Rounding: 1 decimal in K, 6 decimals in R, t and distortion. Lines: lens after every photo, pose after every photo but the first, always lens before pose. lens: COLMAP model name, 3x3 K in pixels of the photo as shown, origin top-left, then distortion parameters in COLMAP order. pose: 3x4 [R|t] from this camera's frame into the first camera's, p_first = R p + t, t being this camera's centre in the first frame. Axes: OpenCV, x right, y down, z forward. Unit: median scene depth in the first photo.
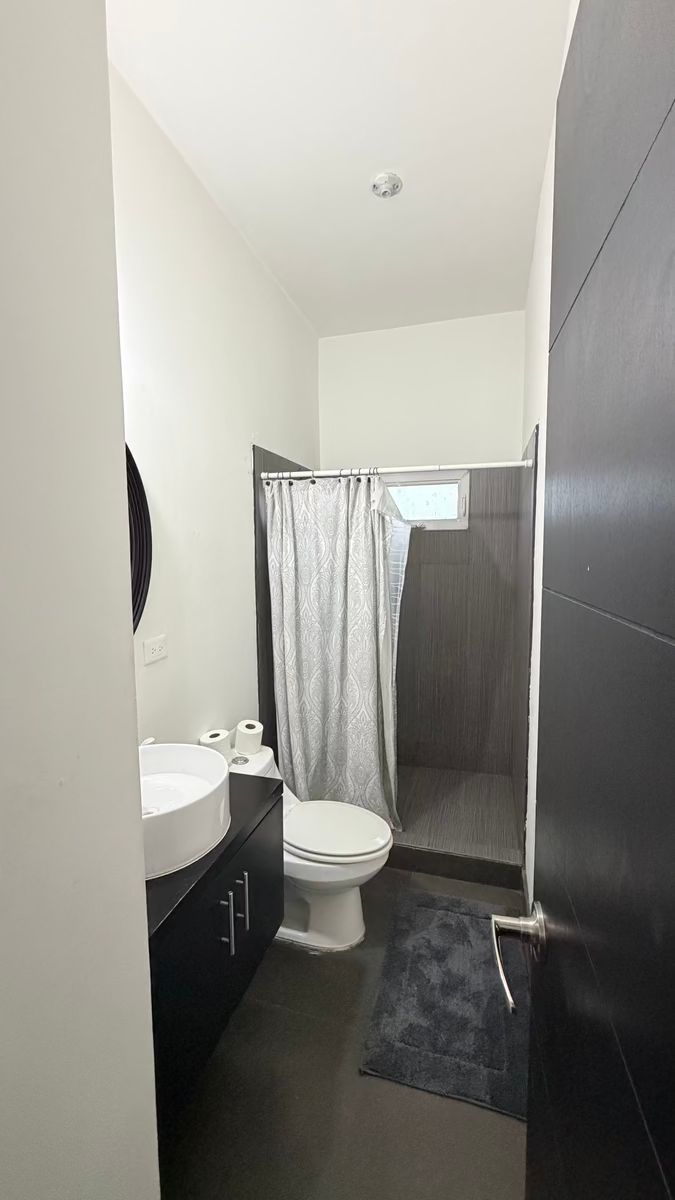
lens RADIAL K [[481.0, 0, 339.2], [0, 481.0, 595.6], [0, 0, 1]] dist [0.001542, 0.000325]
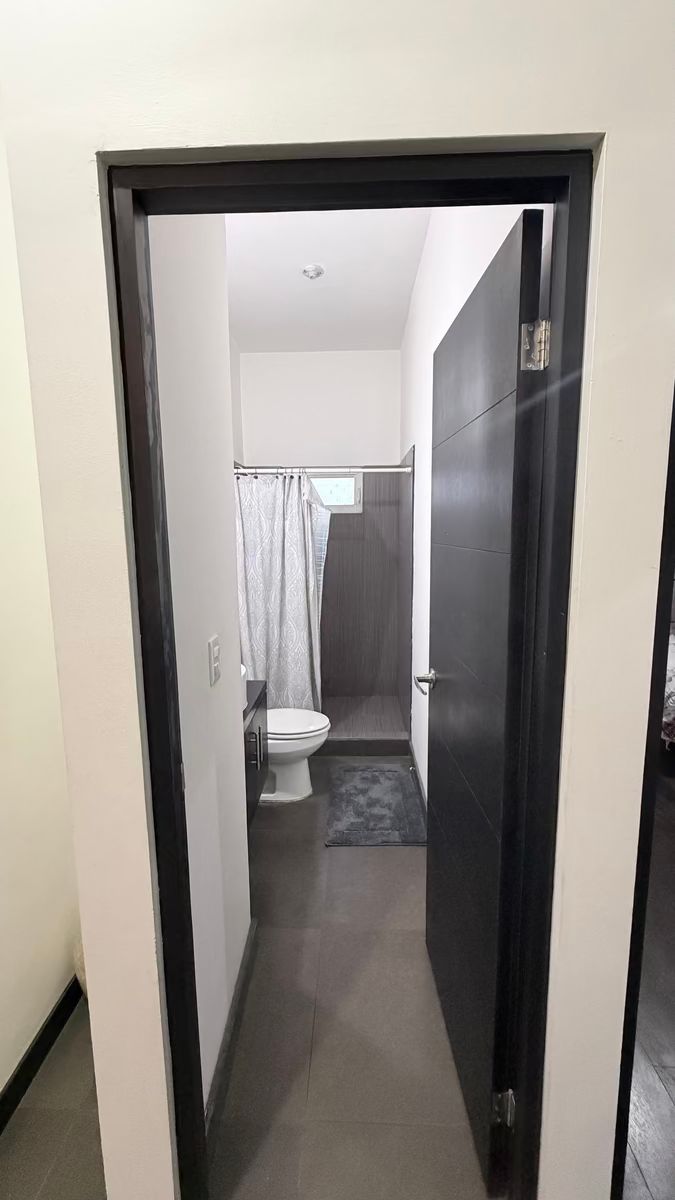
lens RADIAL K [[481.0, 0, 339.2], [0, 481.0, 595.6], [0, 0, 1]] dist [0.001542, 0.000325]
pose [[0.965676, -0.038279, 0.256912, -0.189900], [0.027069, 0.998527, 0.047031, 0.033471], [-0.258334, -0.038462, 0.965290, -0.356986]]
